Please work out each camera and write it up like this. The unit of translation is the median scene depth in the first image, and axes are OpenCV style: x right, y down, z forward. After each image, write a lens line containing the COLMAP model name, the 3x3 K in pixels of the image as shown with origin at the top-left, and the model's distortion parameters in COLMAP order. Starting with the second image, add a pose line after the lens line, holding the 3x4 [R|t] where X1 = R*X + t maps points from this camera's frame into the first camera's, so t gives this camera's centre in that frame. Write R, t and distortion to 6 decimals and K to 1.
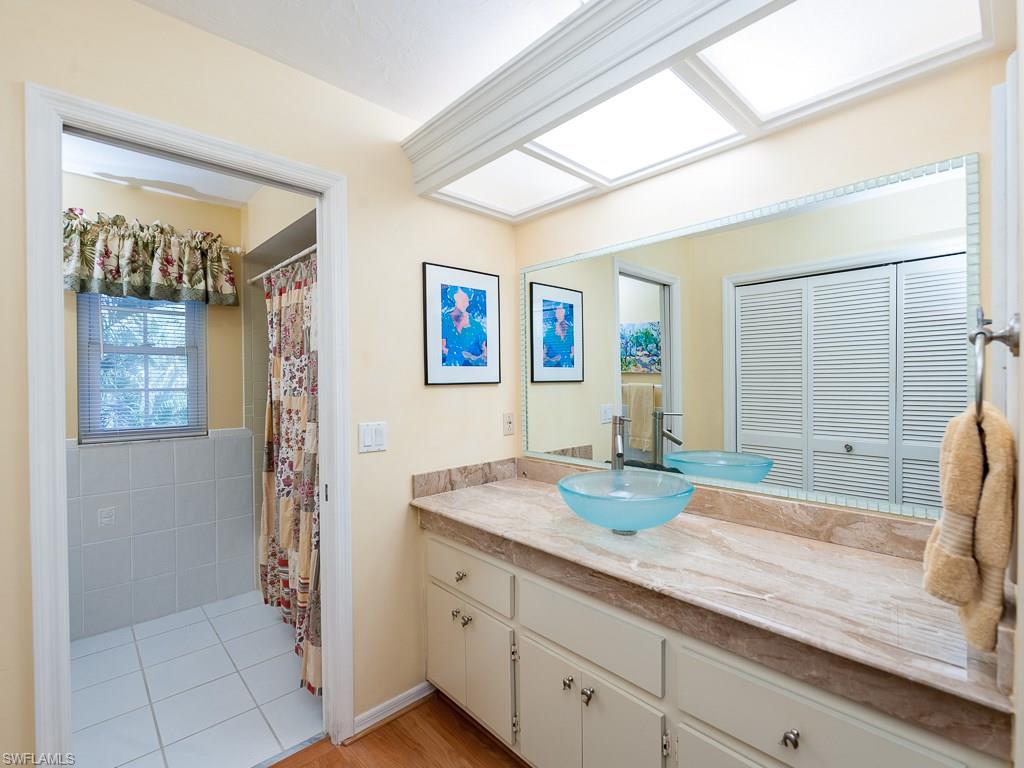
lens RADIAL K [[475.5, 0, 518.5], [0, 475.5, 381.0], [0, 0, 1]] dist [0.015922, -0.008755]
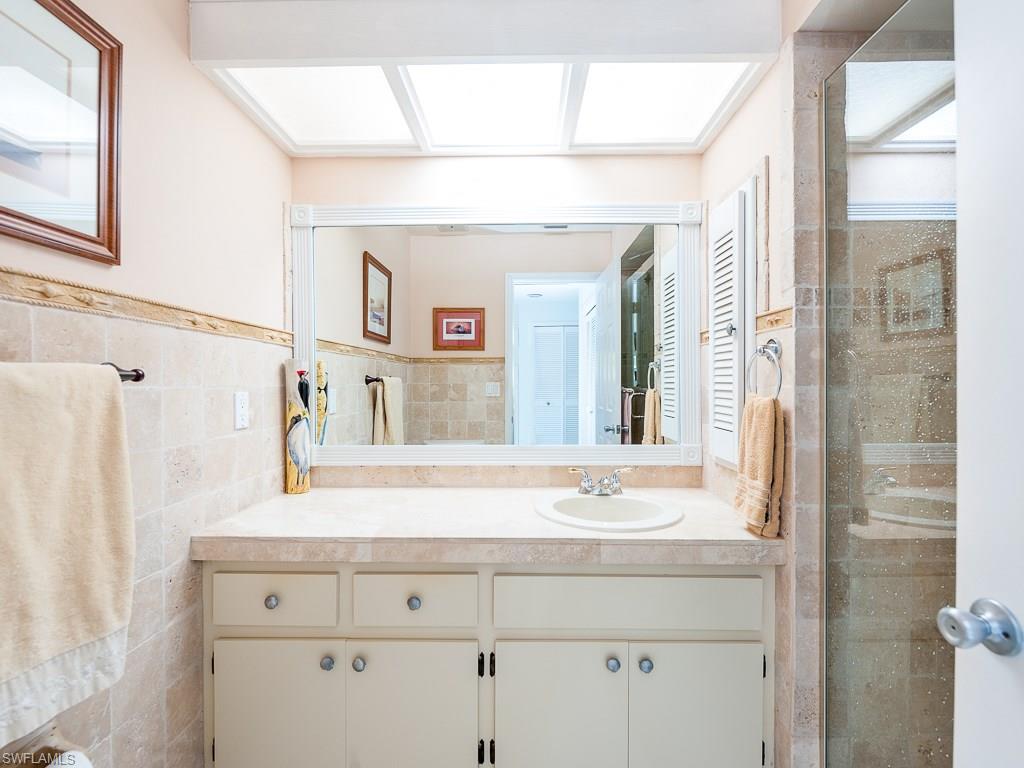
lens RADIAL K [[475.5, 0, 518.5], [0, 475.5, 381.0], [0, 0, 1]] dist [0.015922, -0.008755]
pose [[0.698902, 0.009631, 0.715153, -0.352234], [-0.003007, 0.999940, -0.010527, 0.039278], [-0.715211, 0.005207, 0.698889, 0.259264]]
